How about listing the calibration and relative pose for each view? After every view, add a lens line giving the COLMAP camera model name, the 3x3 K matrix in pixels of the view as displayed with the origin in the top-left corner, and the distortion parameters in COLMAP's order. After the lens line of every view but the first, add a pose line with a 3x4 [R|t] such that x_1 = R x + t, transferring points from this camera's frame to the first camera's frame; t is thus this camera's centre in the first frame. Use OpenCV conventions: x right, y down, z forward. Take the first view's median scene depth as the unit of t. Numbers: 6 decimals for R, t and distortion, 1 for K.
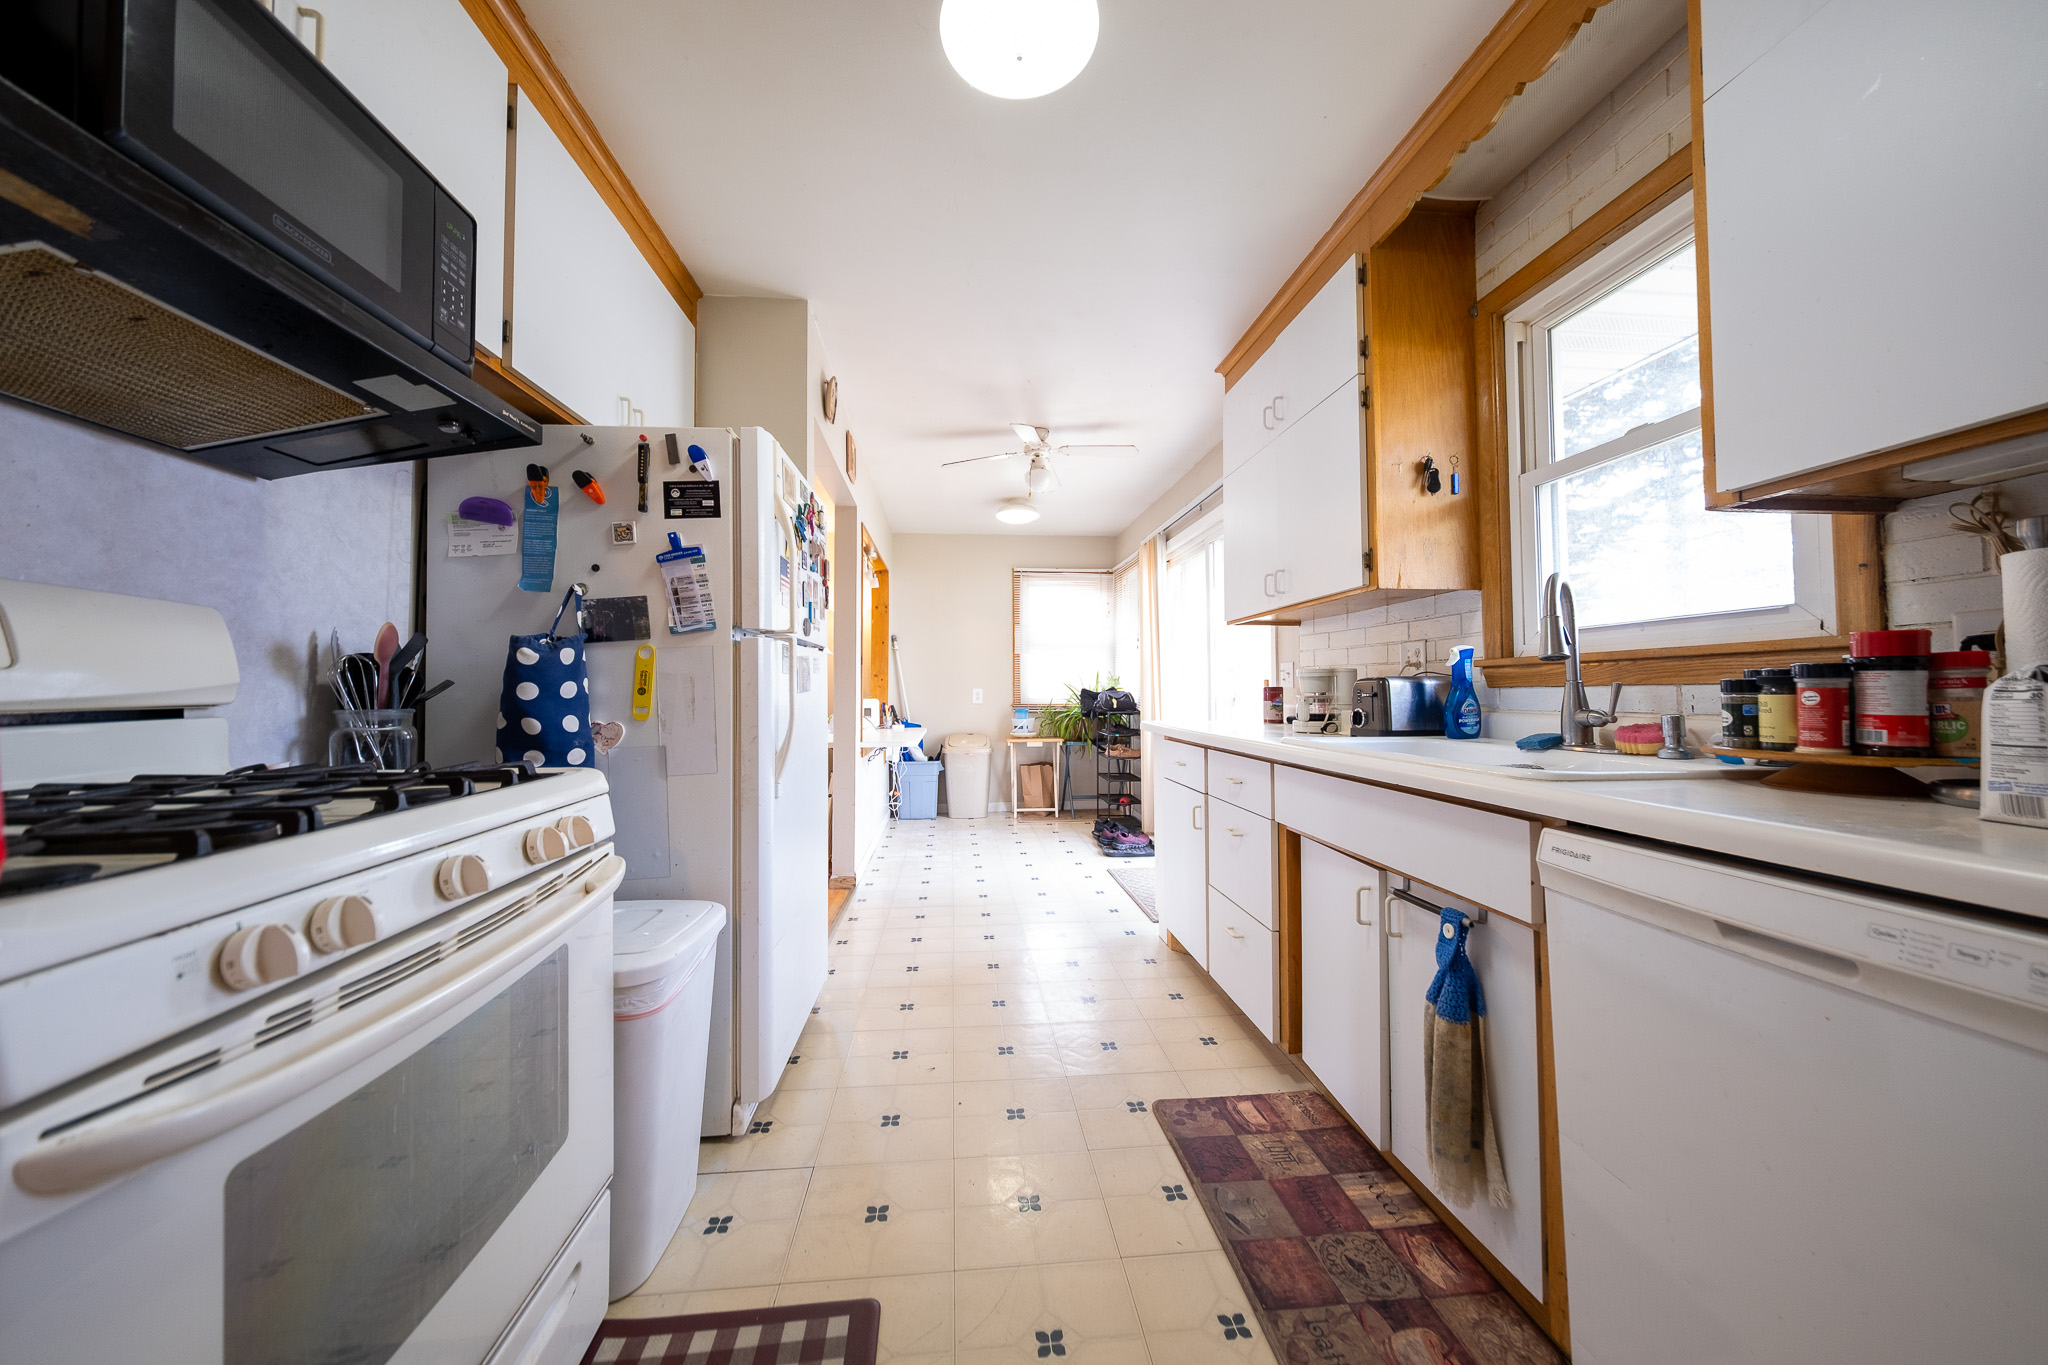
lens RADIAL K [[685.9, 0, 1018.8], [0, 685.9, 679.0], [0, 0, 1]] dist [0.006004, -0.002333]
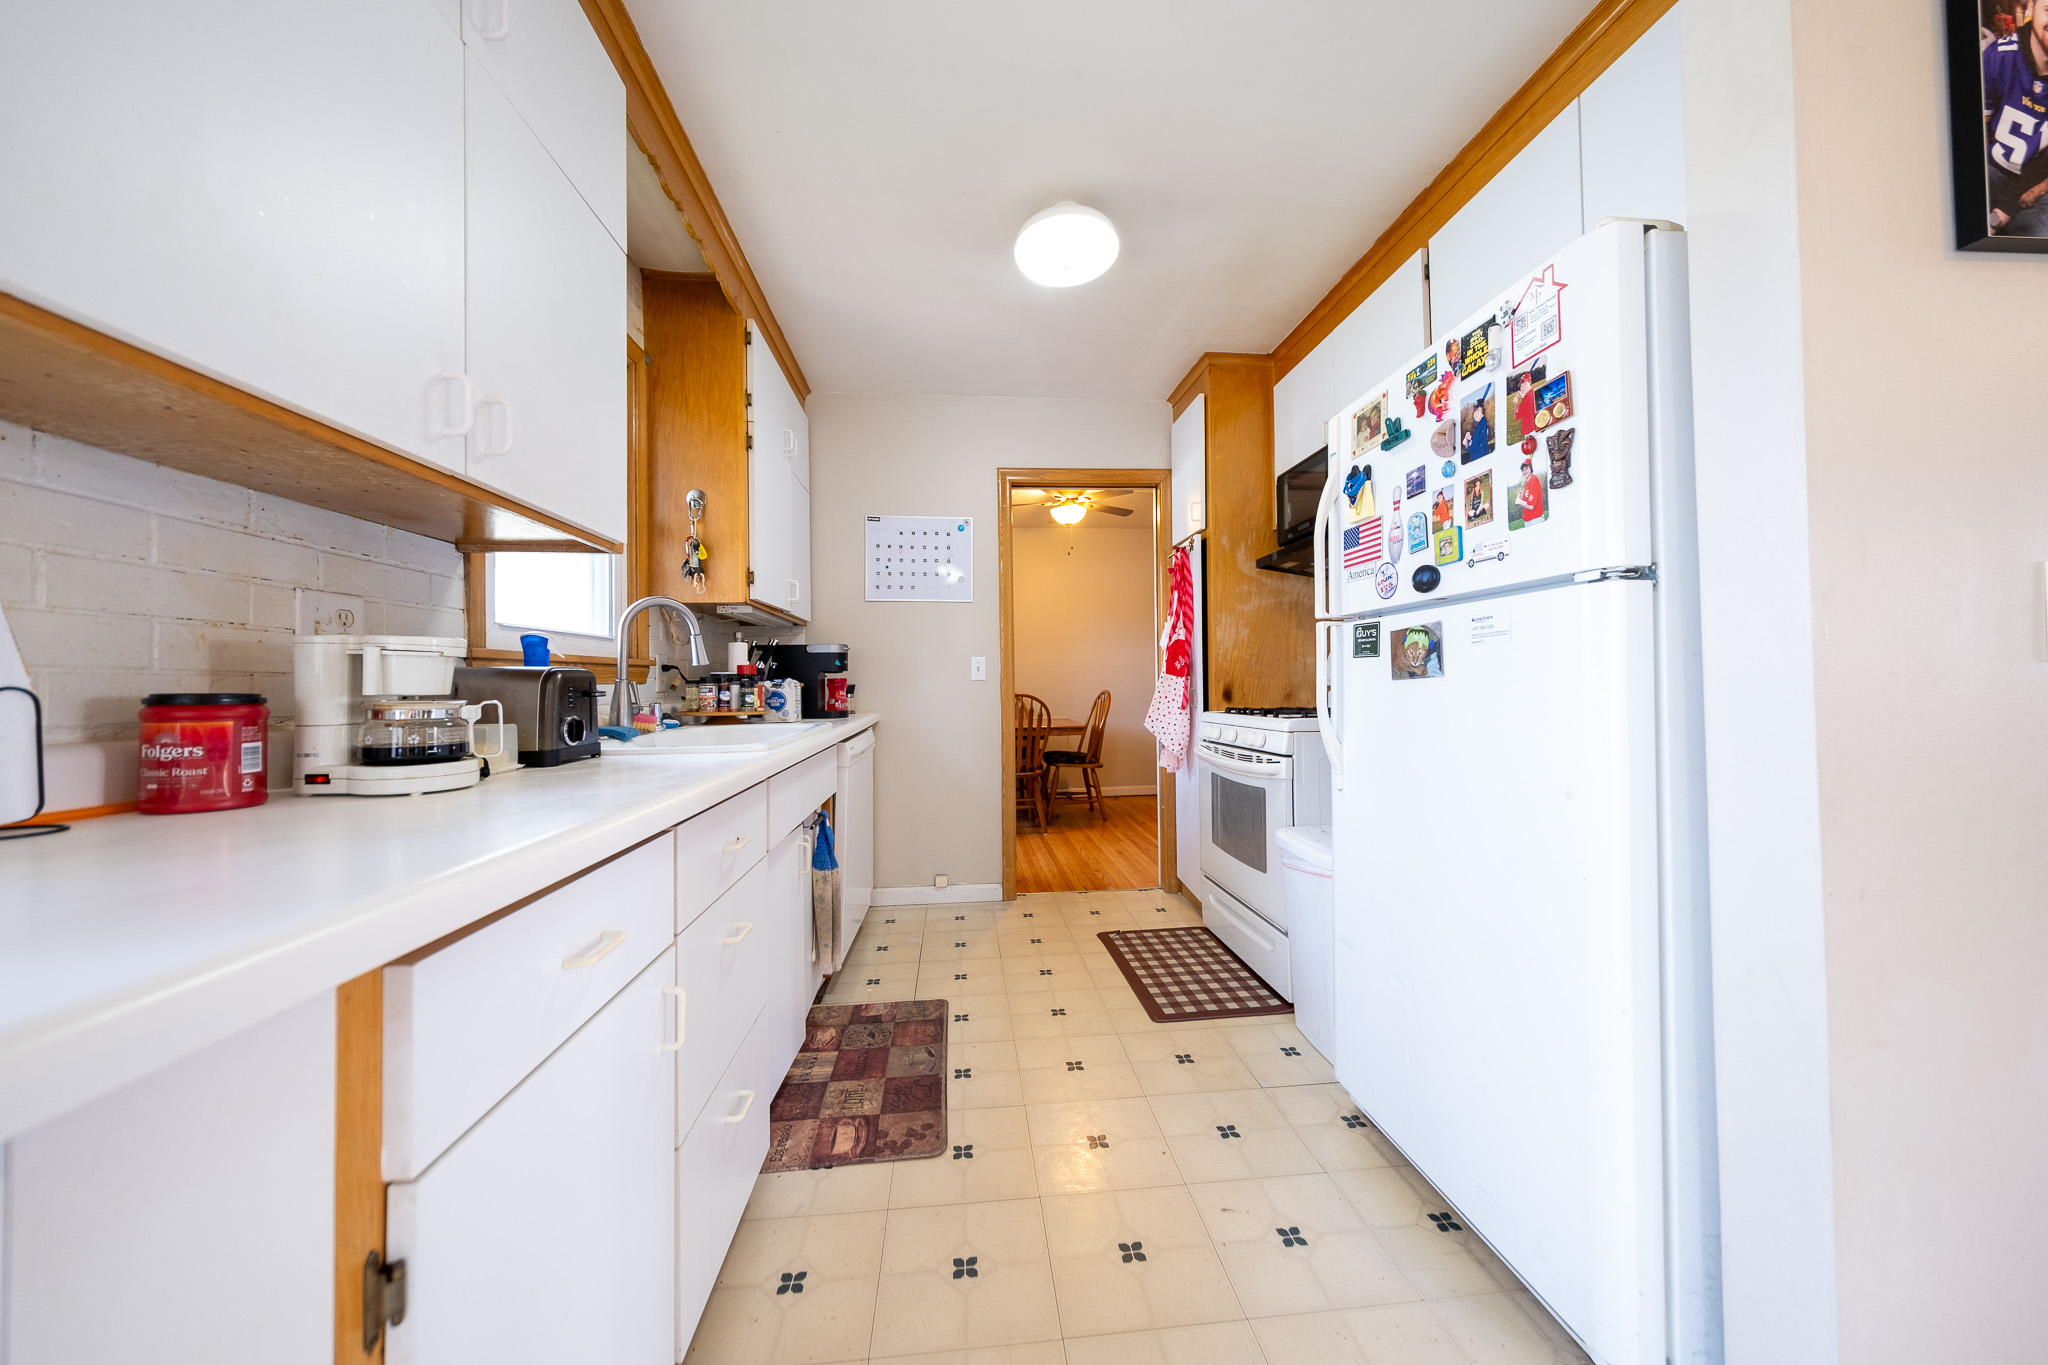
lens RADIAL K [[685.9, 0, 1018.8], [0, 685.9, 679.0], [0, 0, 1]] dist [0.006004, -0.002333]
pose [[-0.999903, 0.013316, 0.004172, 0.102531], [0.013201, 0.999563, -0.026457, 0.043213], [-0.004523, -0.026400, -0.999641, 2.228941]]
